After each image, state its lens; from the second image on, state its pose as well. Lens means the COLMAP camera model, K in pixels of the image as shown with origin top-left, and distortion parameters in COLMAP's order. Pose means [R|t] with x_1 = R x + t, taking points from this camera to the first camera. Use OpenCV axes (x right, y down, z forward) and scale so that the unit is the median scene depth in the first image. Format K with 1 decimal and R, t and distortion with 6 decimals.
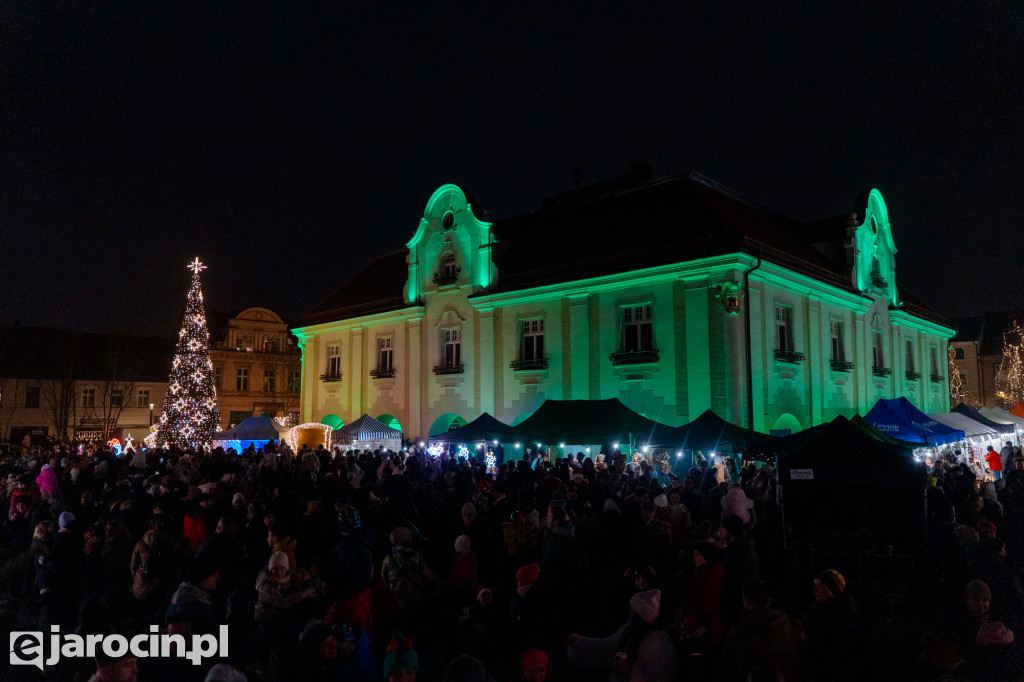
lens RADIAL K [[696.4, 0, 513.8], [0, 696.4, 342.2], [0, 0, 1]] dist [-0.003690, -0.002861]
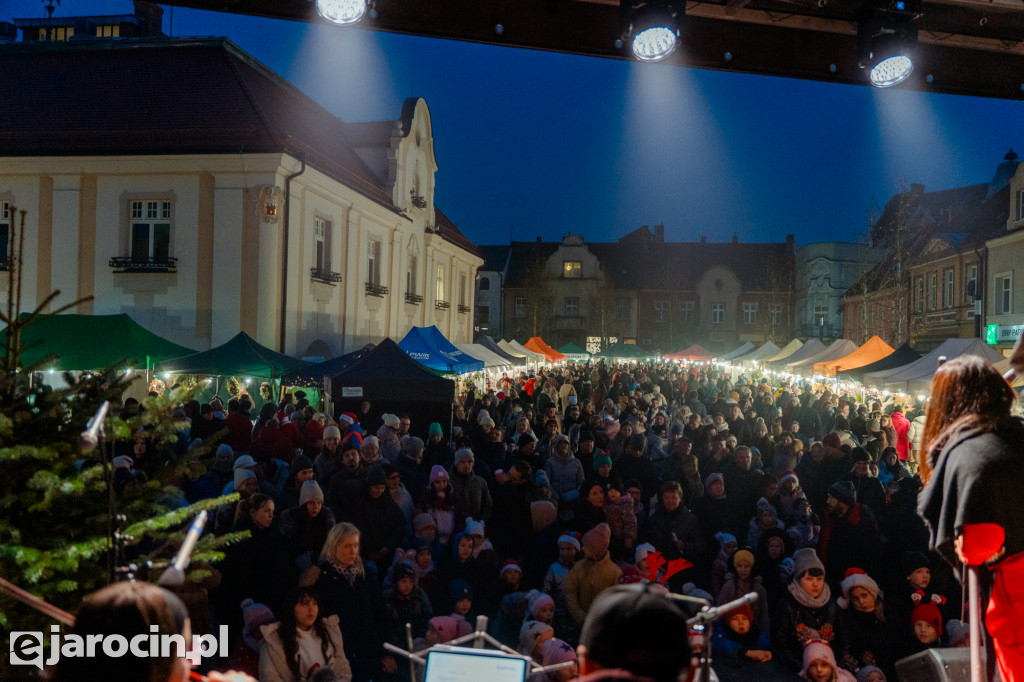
lens RADIAL K [[926.9, 0, 512.4], [0, 926.9, 340.8], [0, 0, 1]] dist [0.002787, 0.002555]
pose [[0.823319, 0.026899, 0.566941, -0.064499], [-0.082839, 0.993875, 0.073146, -0.003603], [-0.561501, -0.107187, 0.820505, -0.098036]]
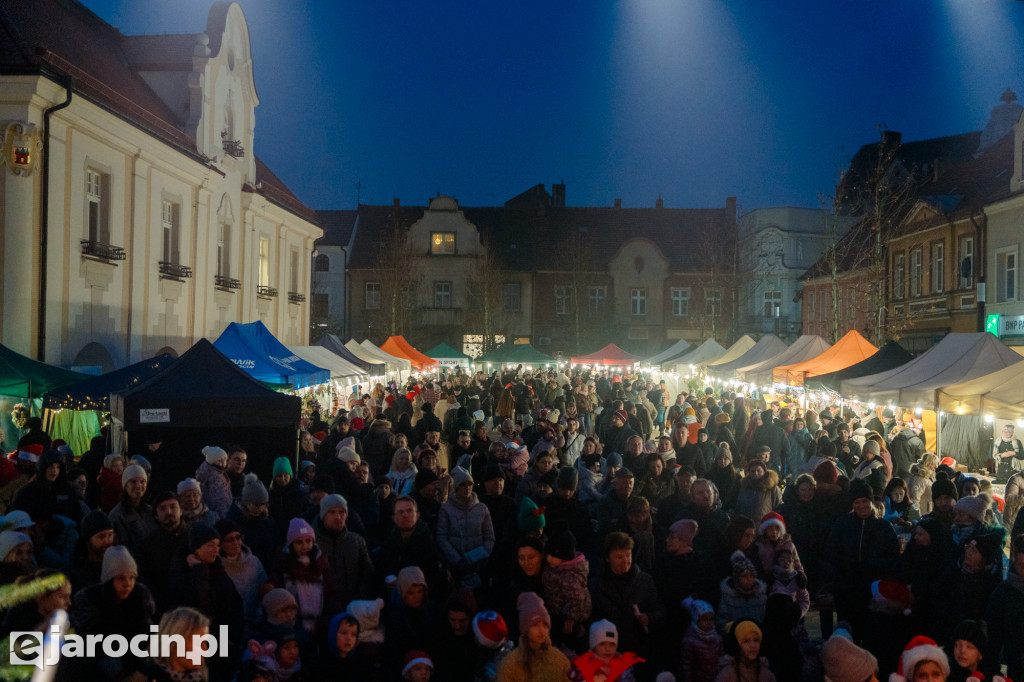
lens RADIAL K [[1261.5, 0, 509.5], [0, 1261.5, 343.5], [0, 0, 1]] dist [0.012972, 0.013143]
pose [[0.749488, 0.018299, 0.661765, -0.067851], [-0.082058, 0.994477, 0.065437, -0.002124], [-0.656912, -0.103347, 0.746850, -0.085603]]
